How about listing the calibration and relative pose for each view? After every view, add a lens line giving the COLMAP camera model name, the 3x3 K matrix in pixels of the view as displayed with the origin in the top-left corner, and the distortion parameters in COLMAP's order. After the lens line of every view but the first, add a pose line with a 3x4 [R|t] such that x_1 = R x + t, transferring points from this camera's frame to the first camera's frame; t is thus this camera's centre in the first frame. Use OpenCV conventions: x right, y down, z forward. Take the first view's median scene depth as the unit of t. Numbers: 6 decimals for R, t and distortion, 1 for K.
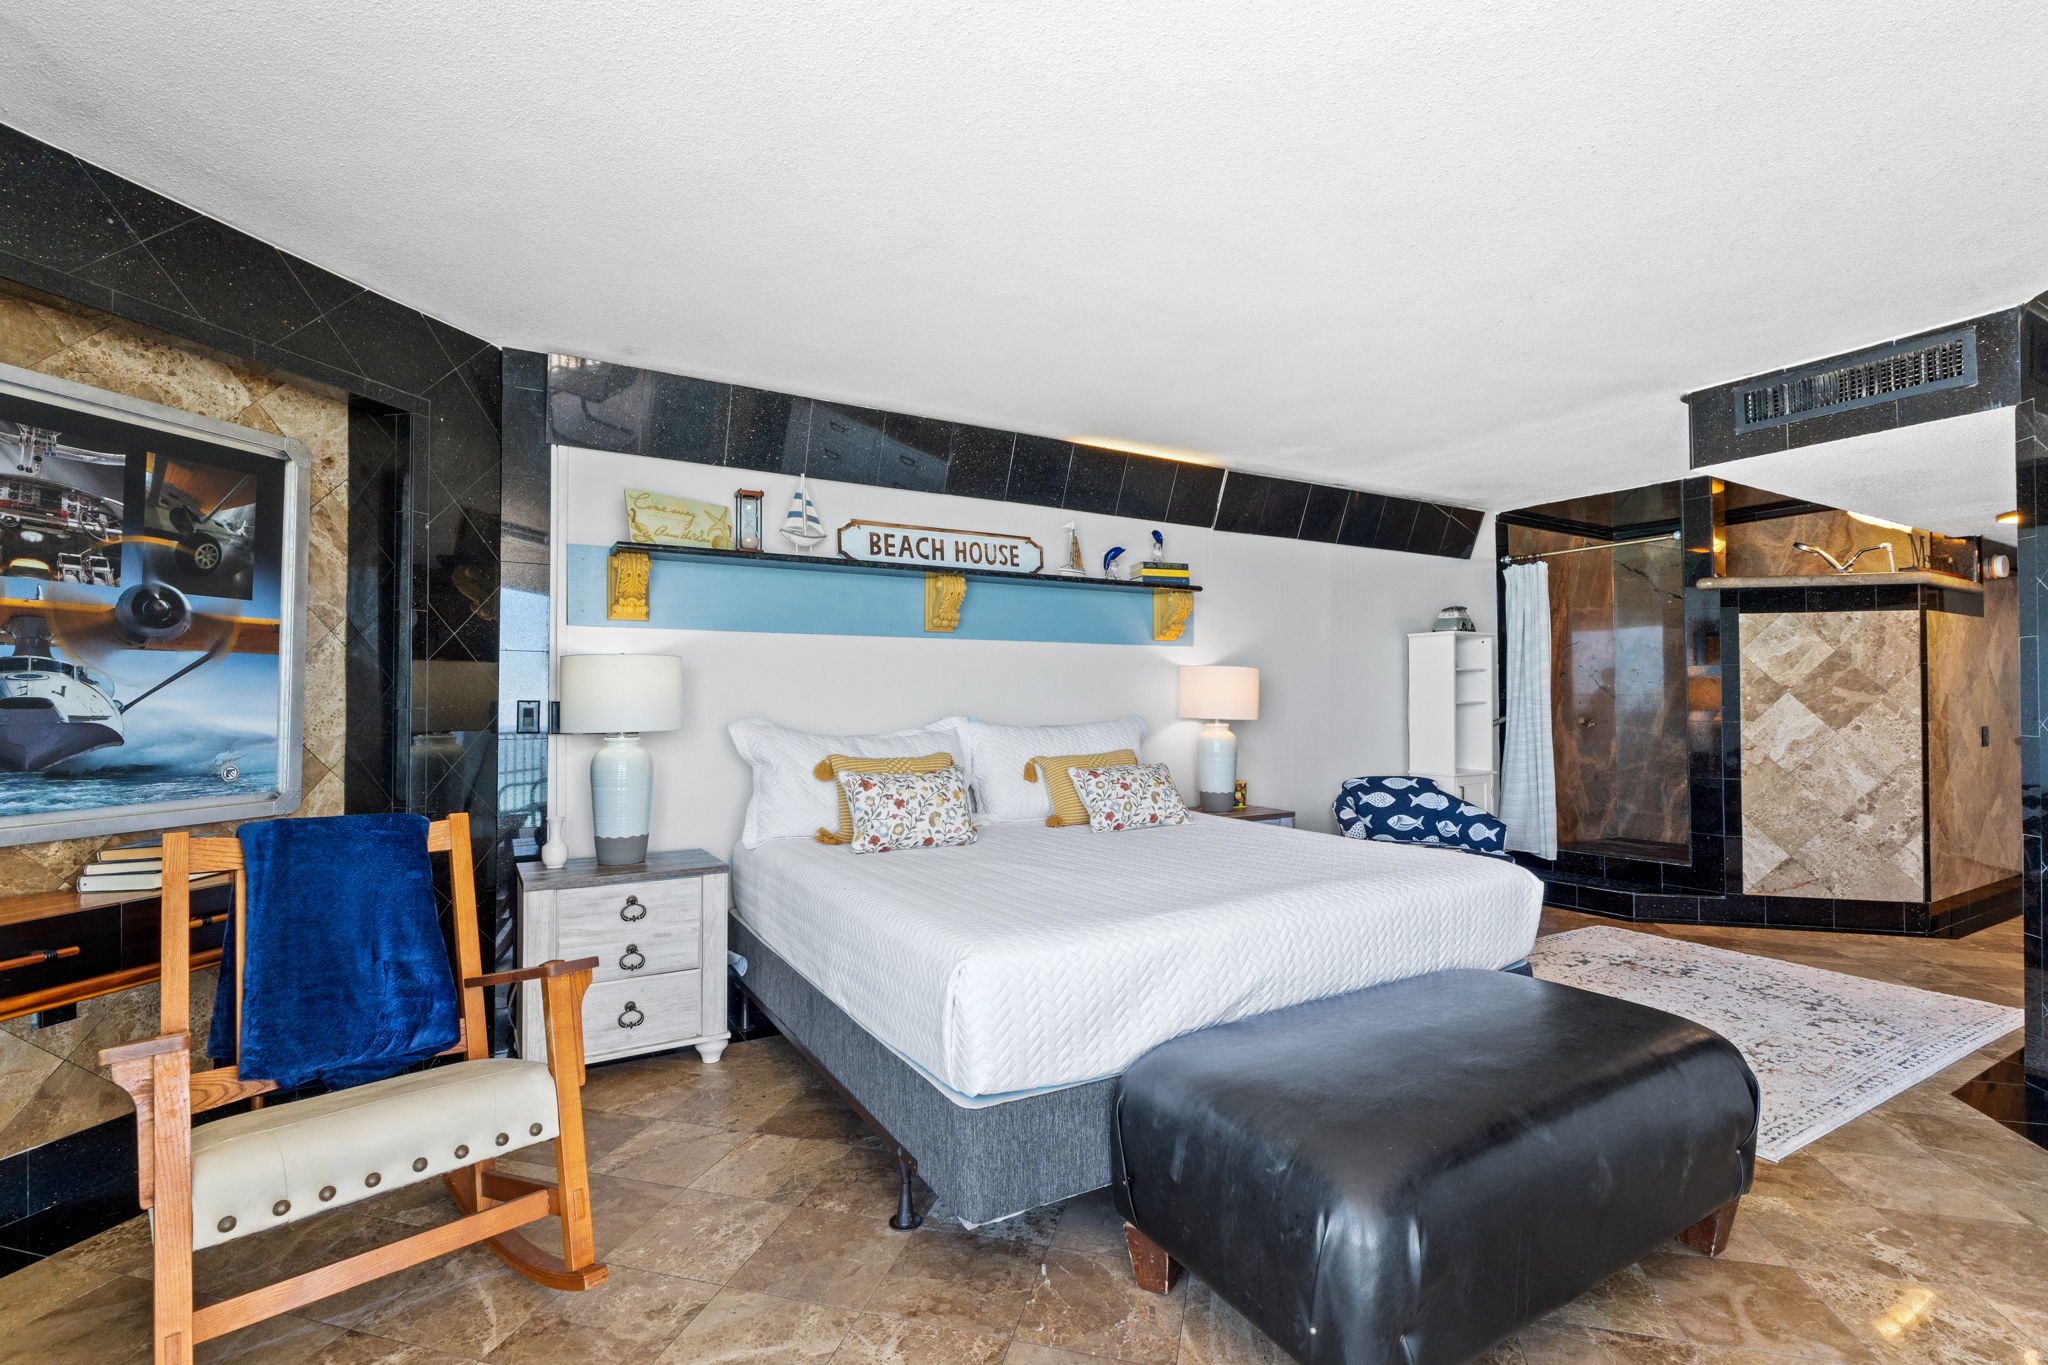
lens RADIAL K [[960.4, 0, 1028.9], [0, 960.4, 694.2], [0, 0, 1]] dist [-0.001132, 0.000162]
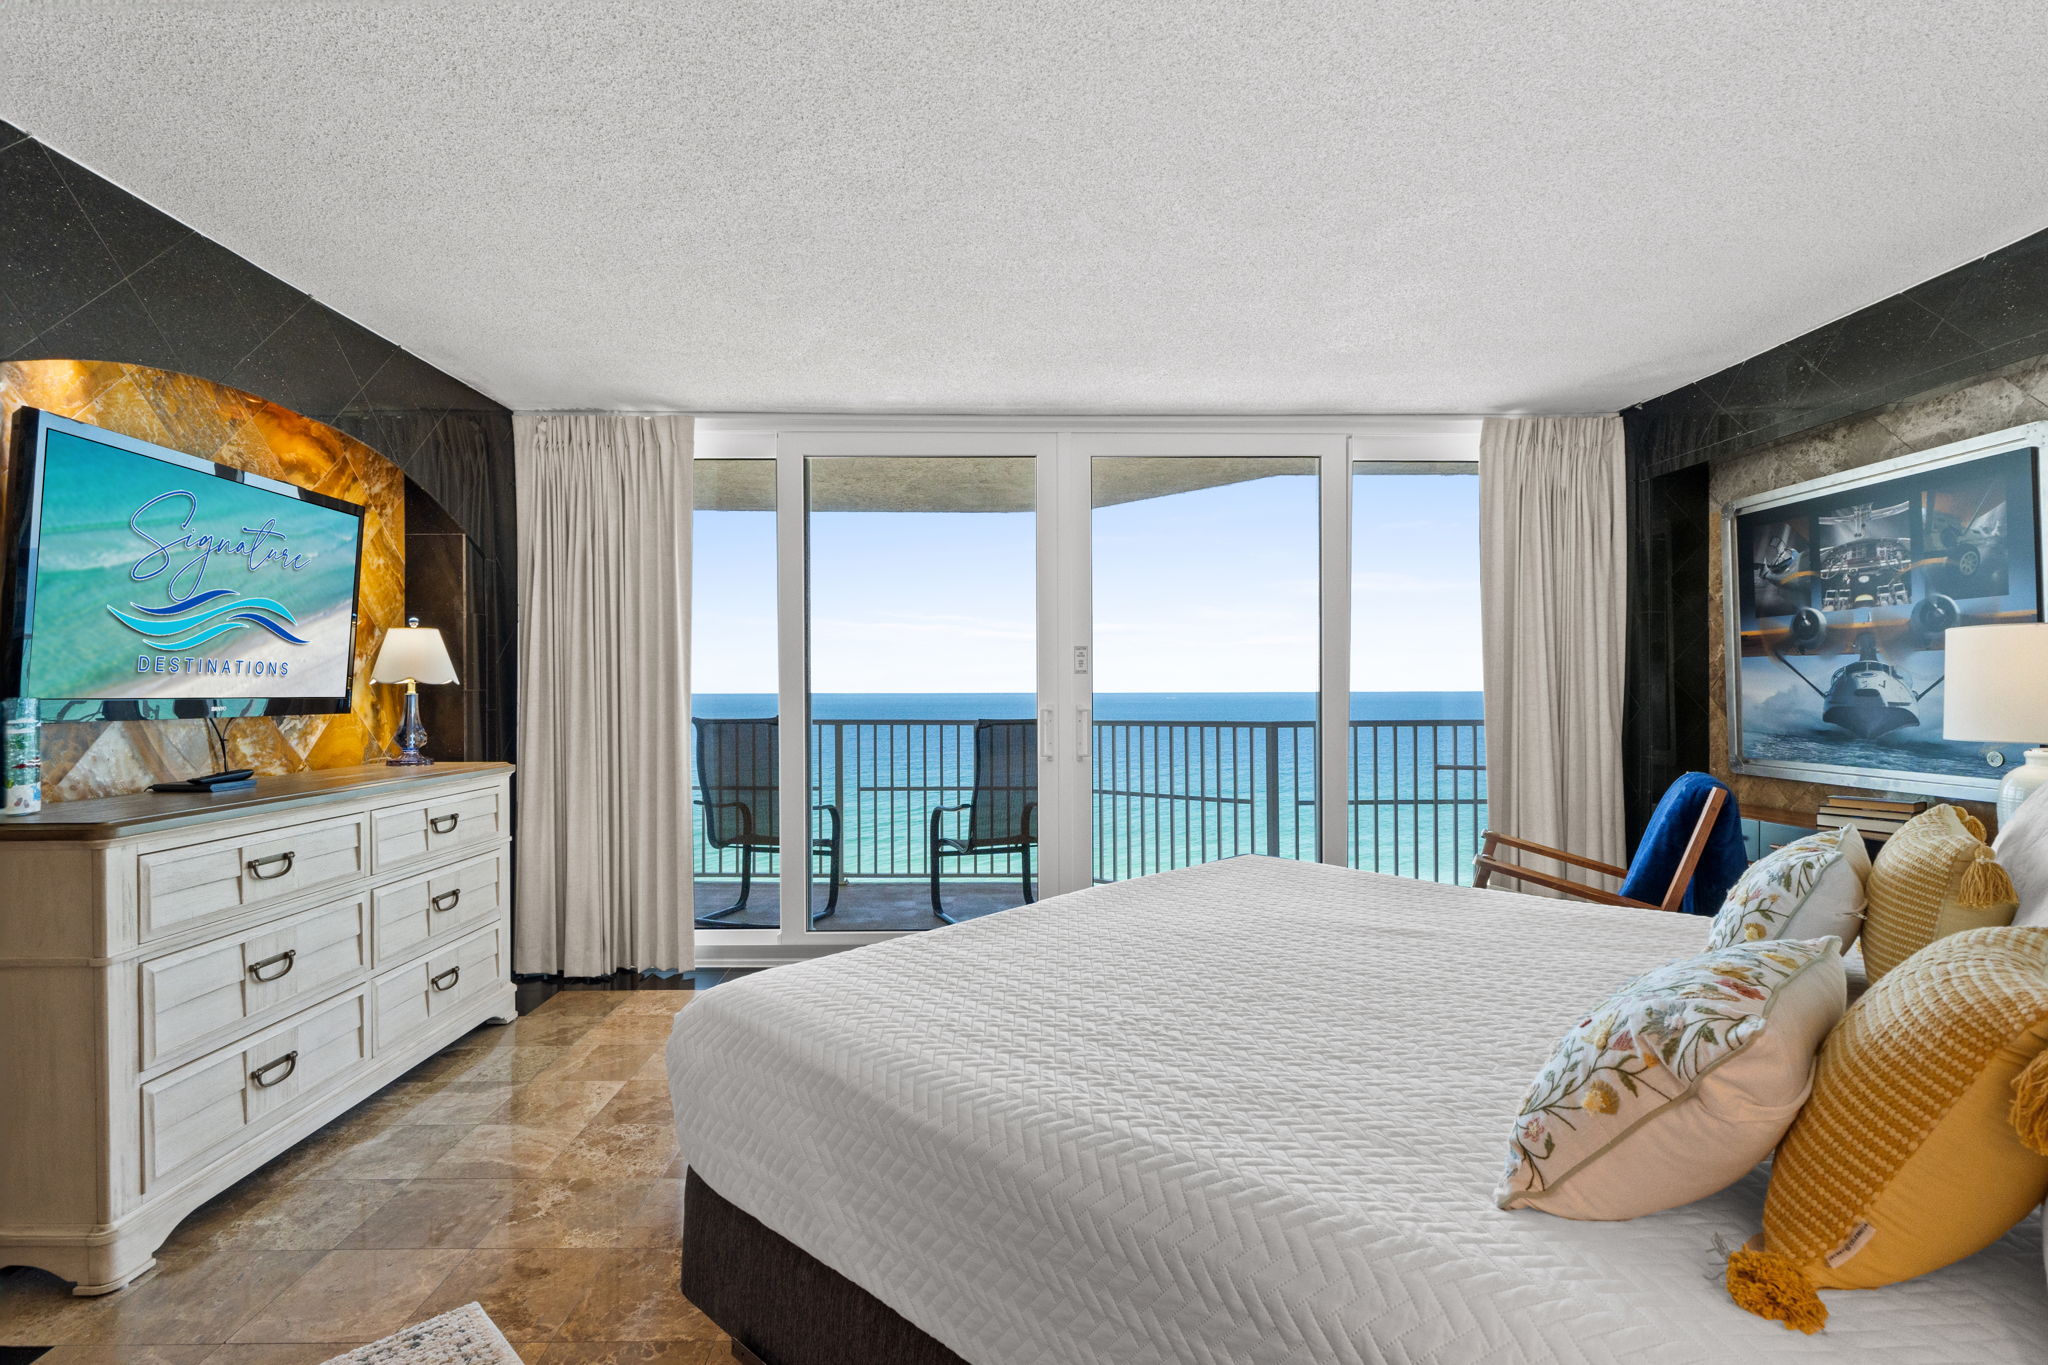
lens RADIAL K [[960.4, 0, 1028.9], [0, 960.4, 694.2], [0, 0, 1]] dist [-0.001132, 0.000162]
pose [[-0.960582, 0.005252, -0.277948, 0.559397], [0.005561, 0.999984, -0.000325, 0.004659], [0.277942, -0.001858, -0.960596, 1.922753]]
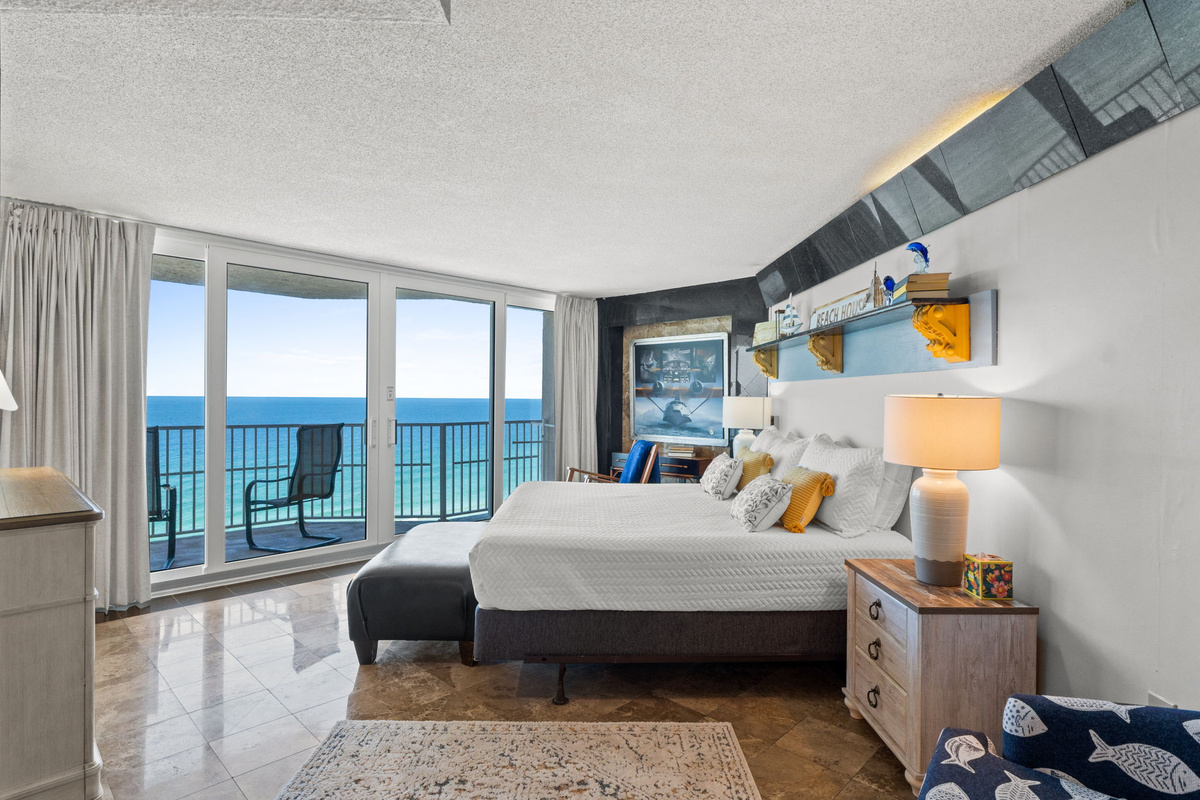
lens RADIAL K [[592.0, 0, 600.0], [0, 592.0, 400.0], [0, 0, 1]] dist [-0.000658, 0.000145]
pose [[-0.498118, -0.001405, -0.867108, 1.394326], [-0.003912, 0.999992, 0.000627, -0.039513], [0.867100, 0.003704, -0.498120, 1.917132]]
